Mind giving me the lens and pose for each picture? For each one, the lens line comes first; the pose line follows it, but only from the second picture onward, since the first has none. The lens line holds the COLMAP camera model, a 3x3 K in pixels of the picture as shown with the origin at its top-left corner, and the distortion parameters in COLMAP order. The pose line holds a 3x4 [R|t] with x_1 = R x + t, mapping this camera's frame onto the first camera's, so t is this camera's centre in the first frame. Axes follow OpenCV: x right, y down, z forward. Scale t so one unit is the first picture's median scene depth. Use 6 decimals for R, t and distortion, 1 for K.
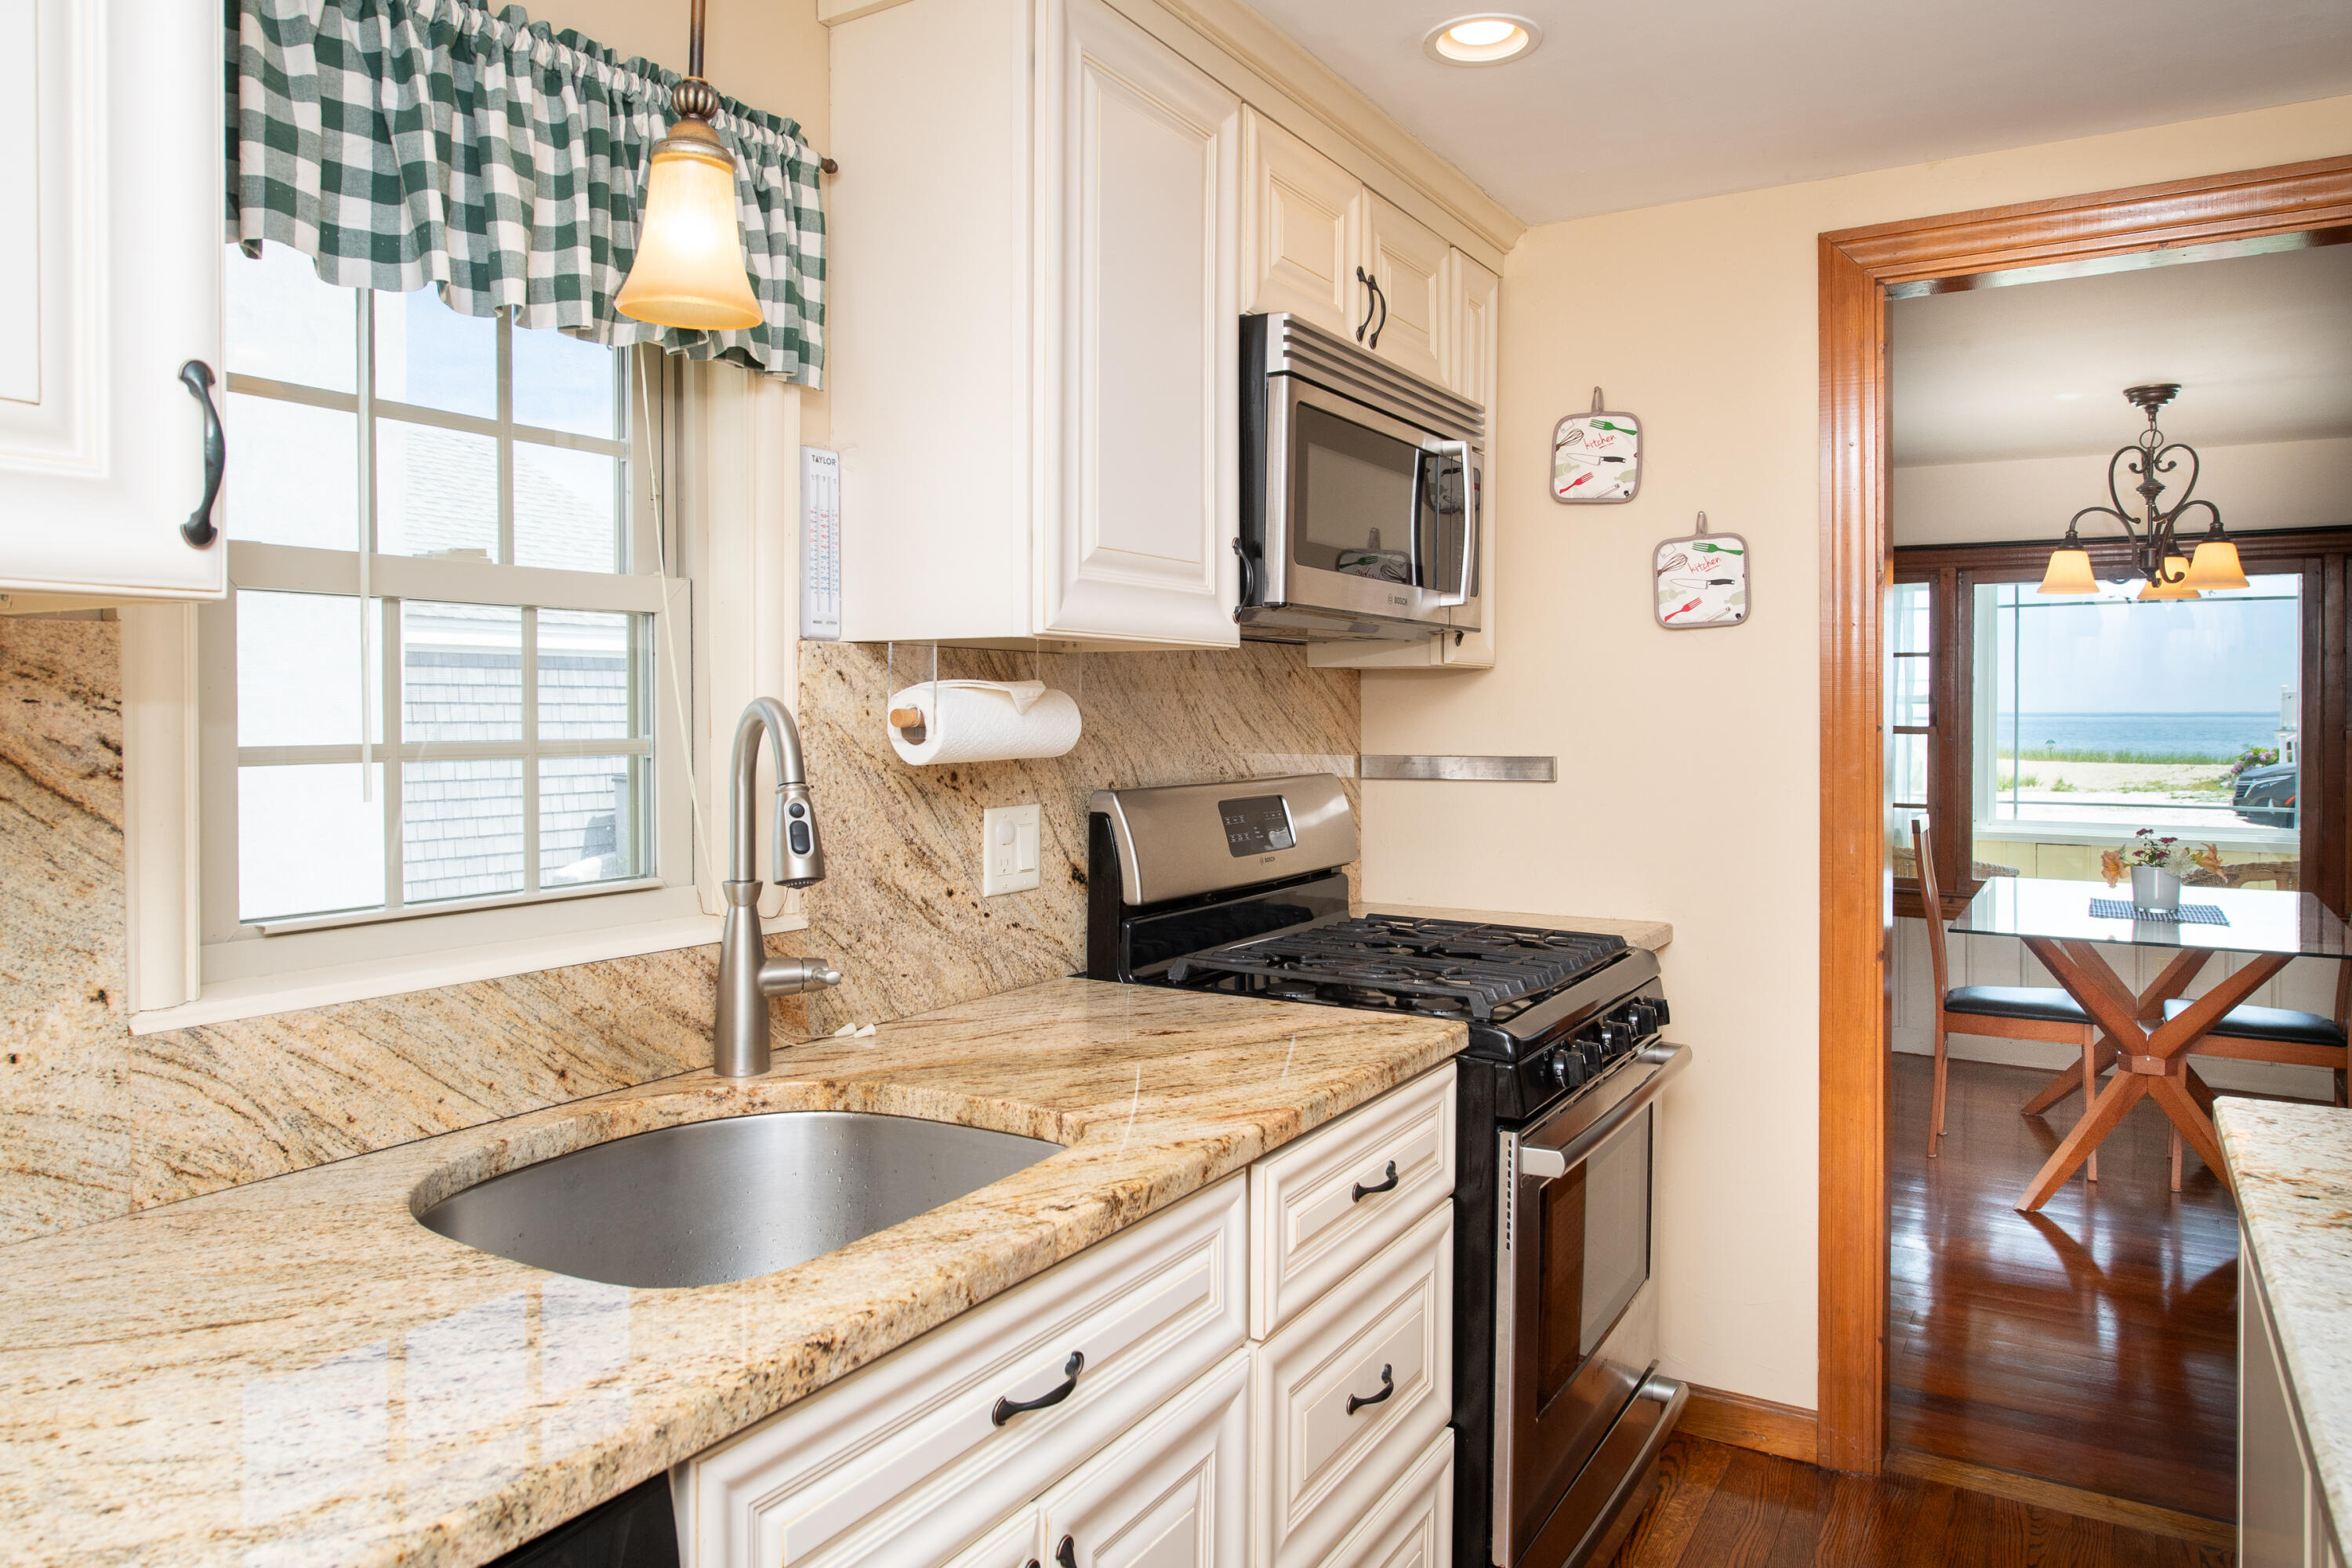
lens RADIAL K [[1558.6, 0, 1137.4], [0, 1558.6, 715.7], [0, 0, 1]] dist [-0.002795, 0.008983]
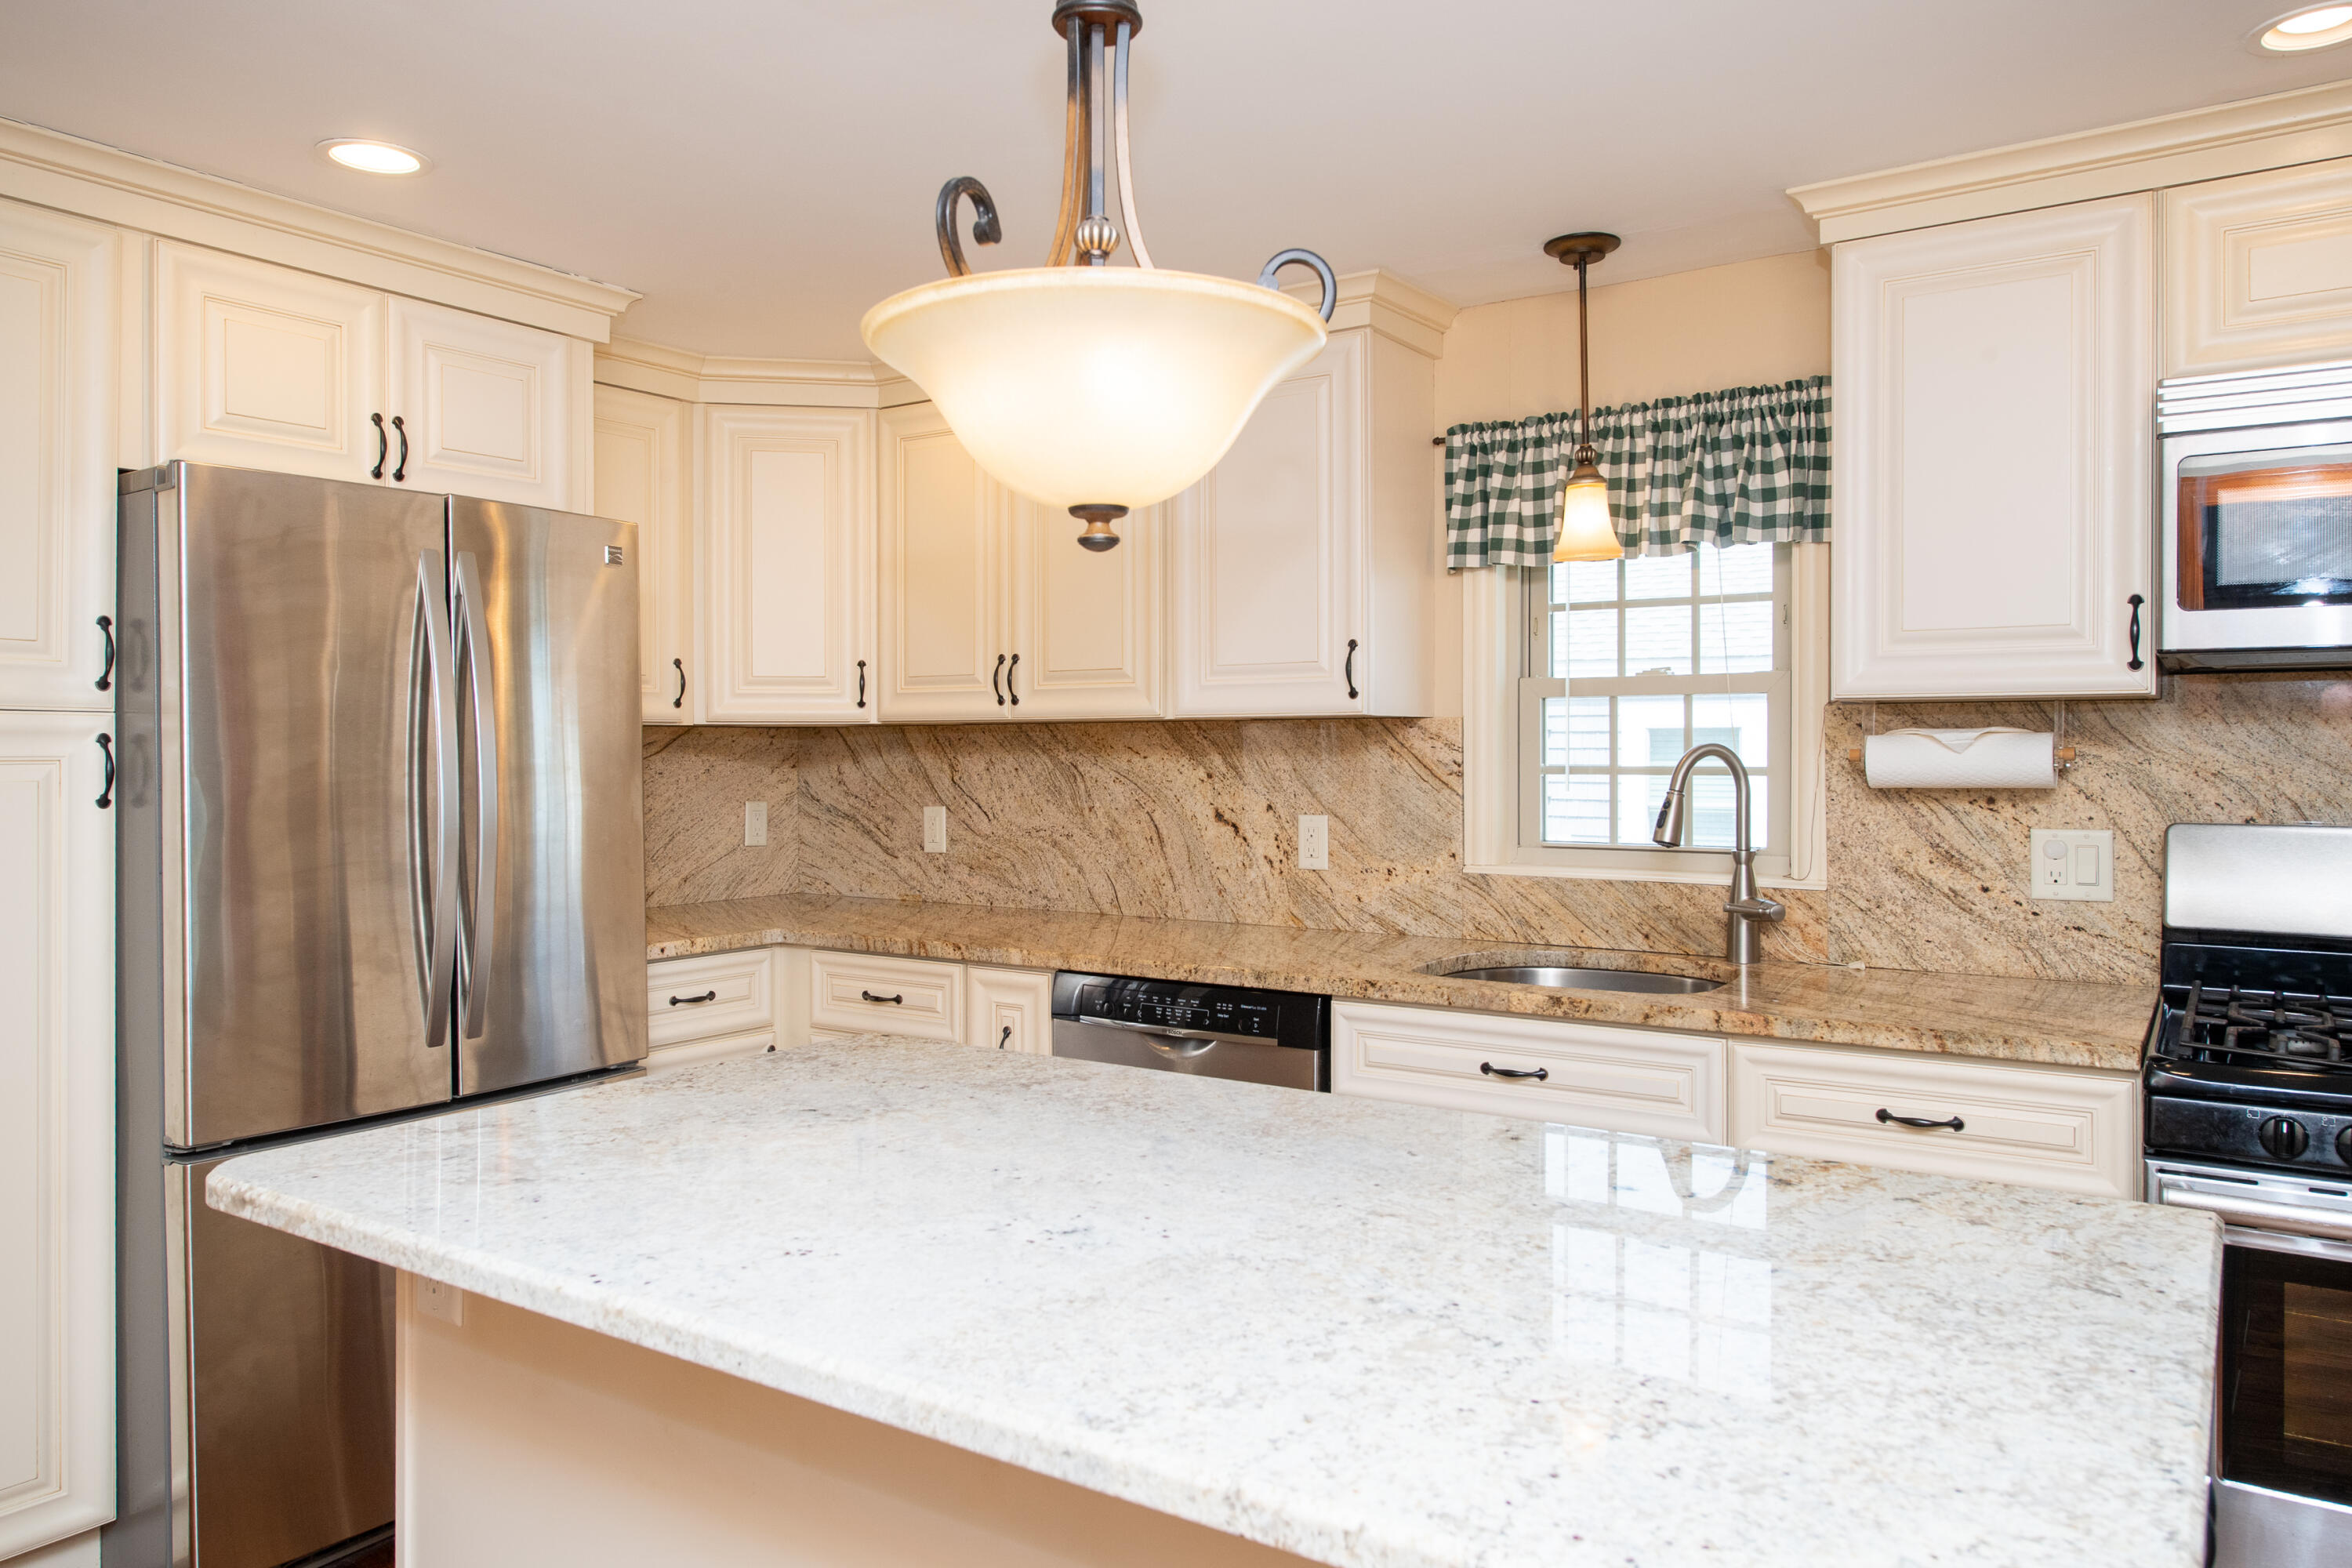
lens RADIAL K [[1558.6, 0, 1315.8], [0, 1558.6, 765.5], [0, 0, 1]] dist [-0.002795, 0.008983]
pose [[0.017884, 0.002406, -0.999837, 1.302516], [-0.007832, 0.999967, 0.002267, 0.011844], [0.999809, 0.007790, 0.017902, 0.451598]]
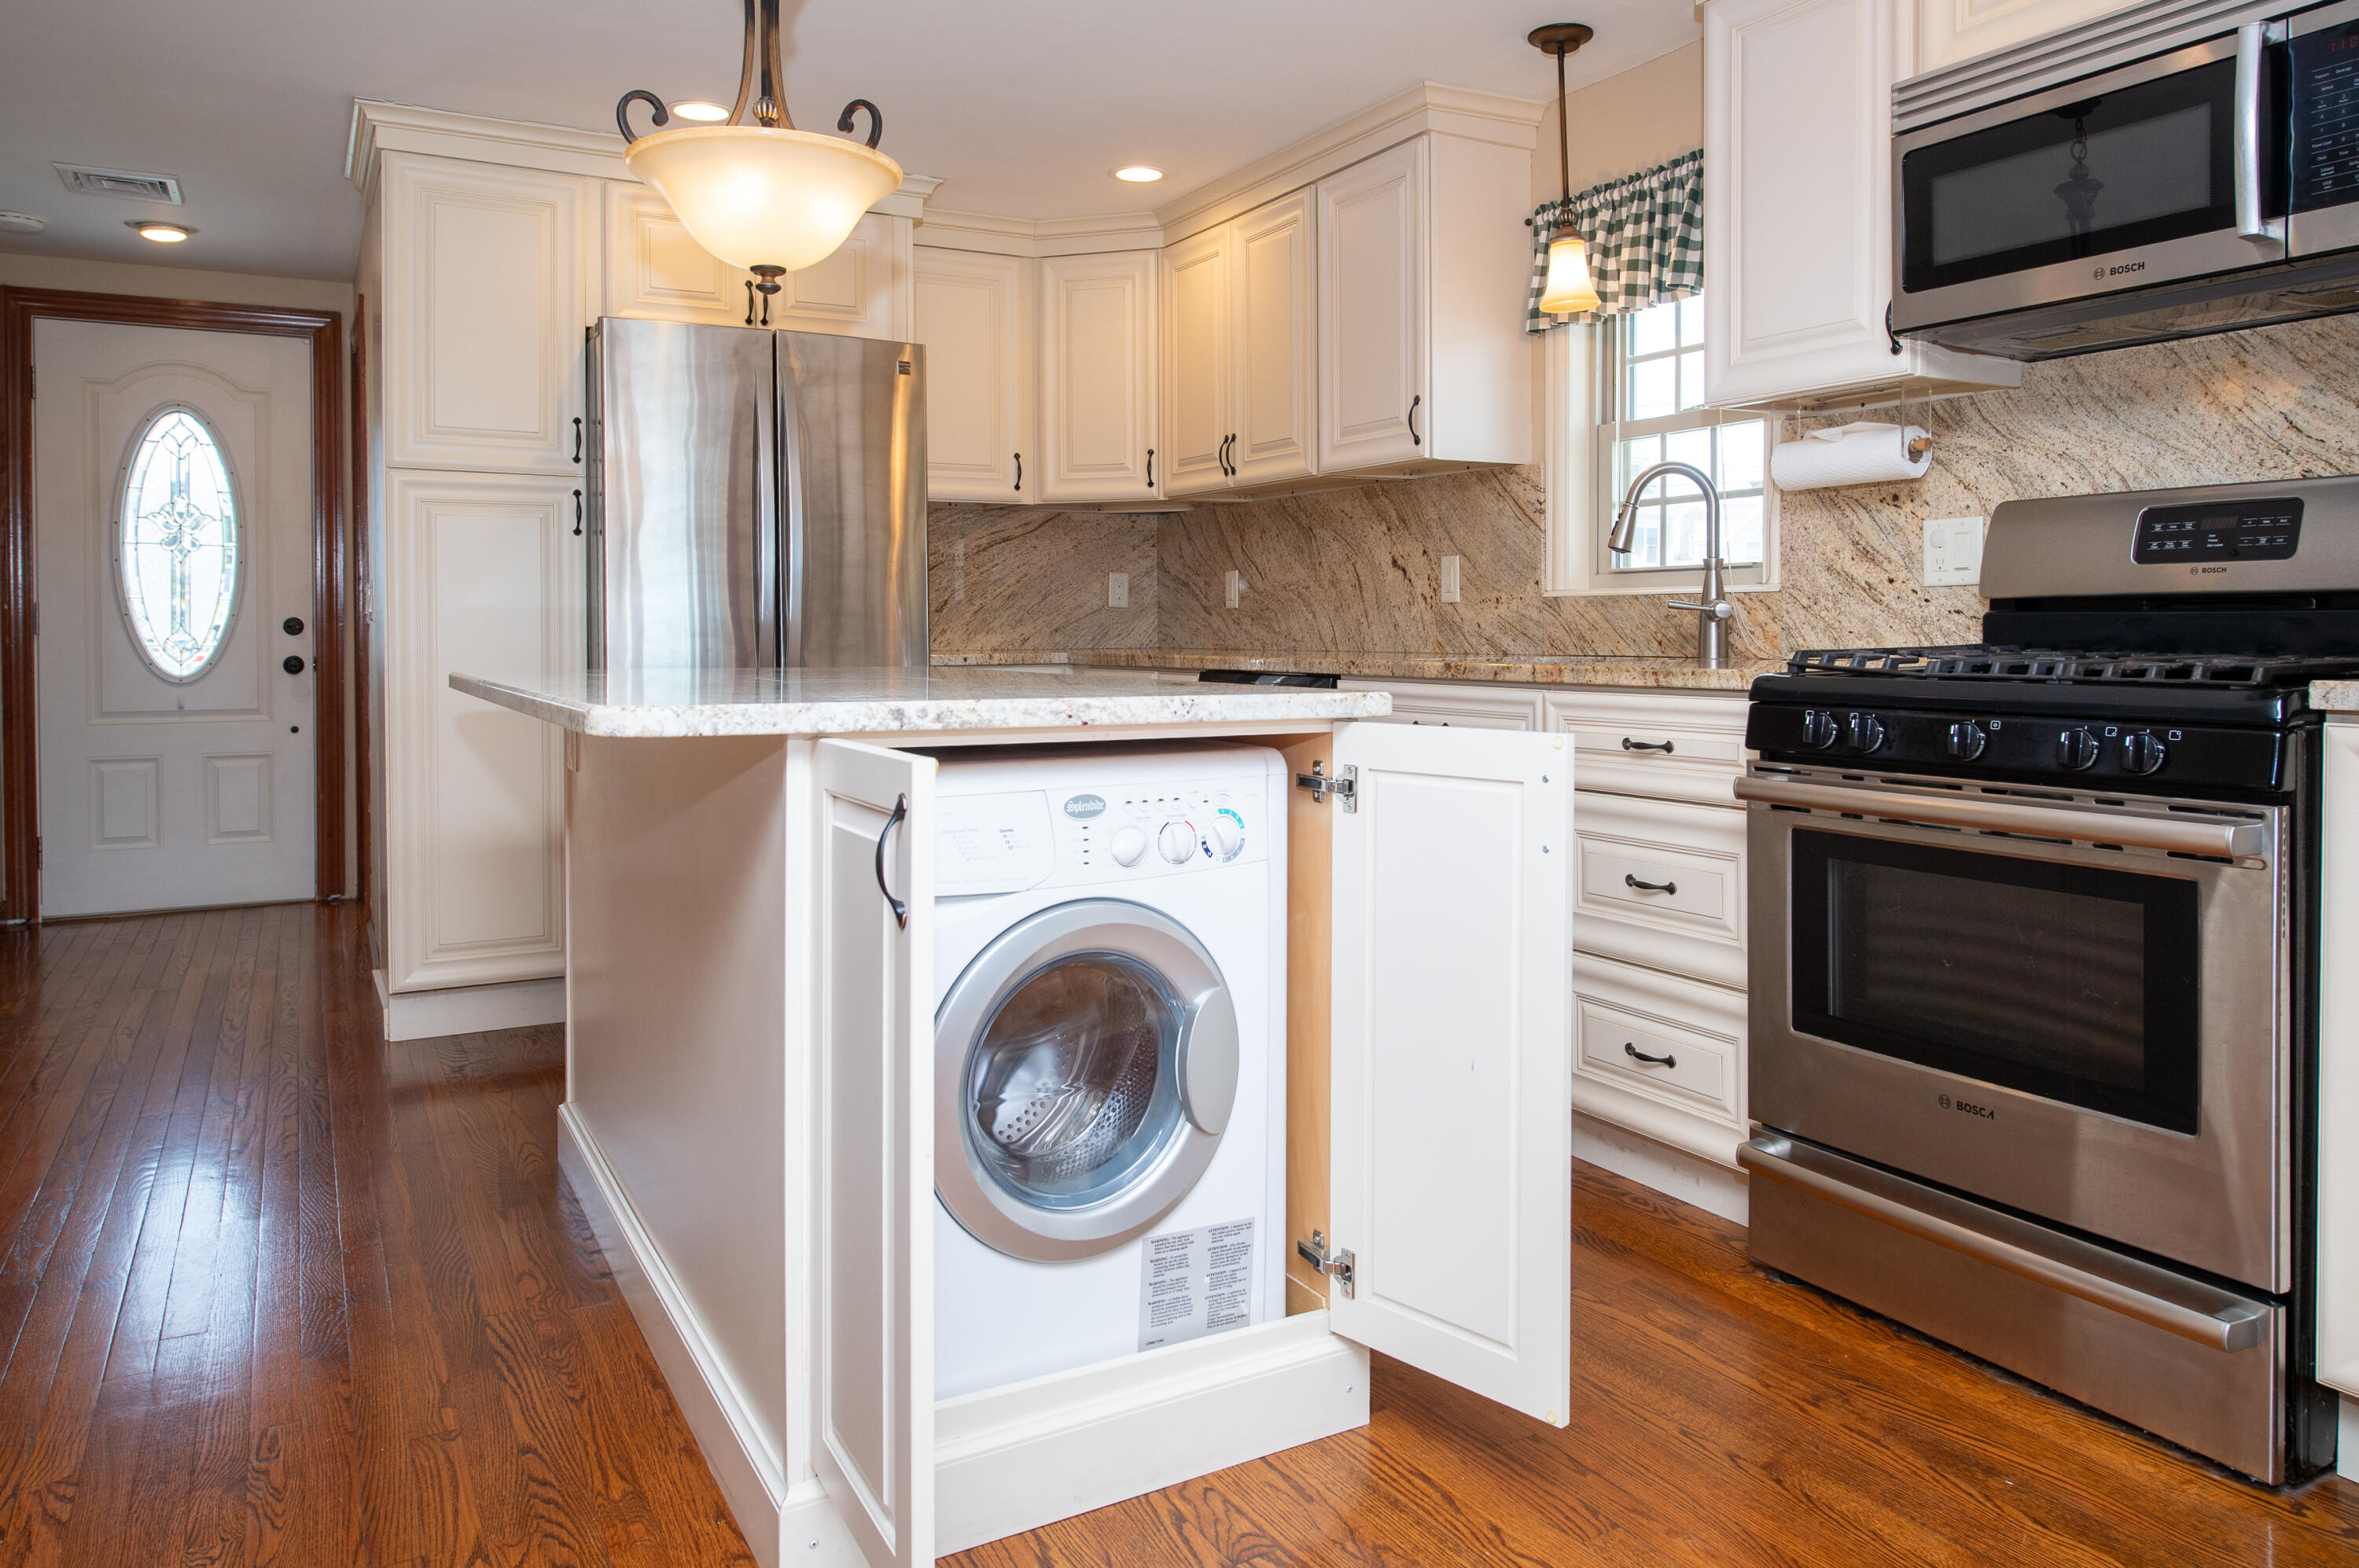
lens RADIAL K [[1696.5, 0, 1315.1], [0, 1696.5, 640.8], [0, 0, 1]] dist [0.024894, 0.003067]
pose [[-0.439452, -0.000647, -0.898266, 1.631501], [-0.006800, 0.999973, 0.002606, 0.184009], [0.898240, 0.007253, -0.439445, 1.328286]]
